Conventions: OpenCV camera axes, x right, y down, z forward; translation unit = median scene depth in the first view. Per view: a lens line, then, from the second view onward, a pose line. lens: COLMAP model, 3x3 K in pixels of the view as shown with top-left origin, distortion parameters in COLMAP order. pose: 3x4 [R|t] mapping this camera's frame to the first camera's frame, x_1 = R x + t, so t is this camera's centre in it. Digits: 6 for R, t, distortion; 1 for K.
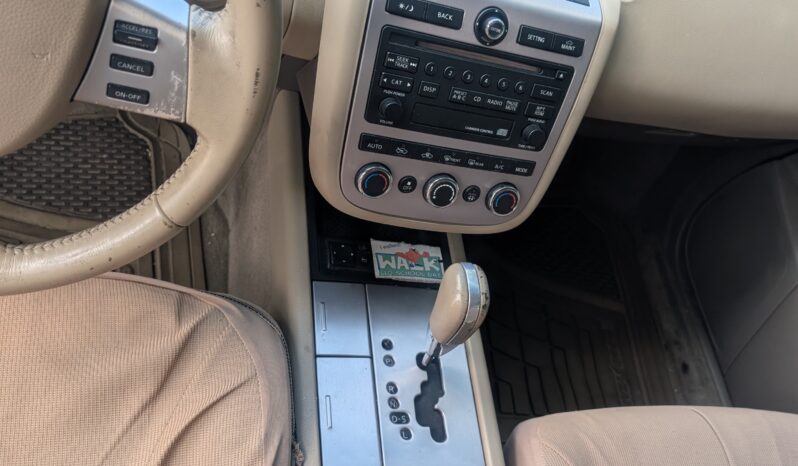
lens RADIAL K [[753.2, 0, 404.7], [0, 753.2, 226.8], [0, 0, 1]] dist [0.037650, 0.000000]
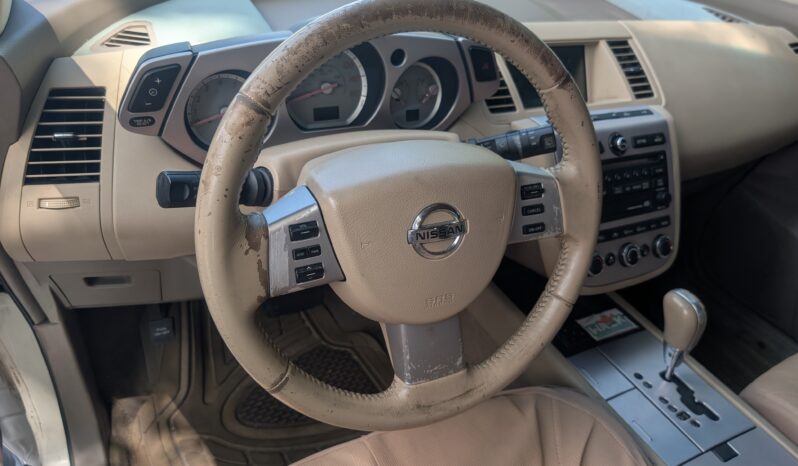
lens RADIAL K [[577.3, 0, 400.6], [0, 577.3, 231.5], [0, 0, 1]] dist [-0.001013, 0.004751]
pose [[0.908938, -0.404545, 0.100867, -0.465948], [0.416556, 0.870892, -0.260822, 0.020754], [0.017670, 0.279088, 0.960103, -0.117851]]
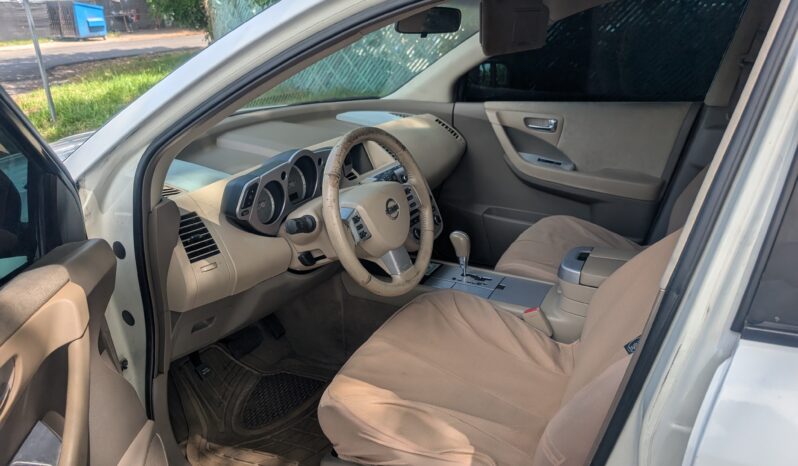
lens RADIAL K [[577.3, 0, 395.0], [0, 577.3, 228.1], [0, 0, 1]] dist [-0.001013, 0.004751]
pose [[0.523504, -0.614653, 0.590038, -1.441235], [0.798808, 0.594976, -0.088936, 0.061819], [-0.296393, 0.517885, 0.802462, -0.868273]]
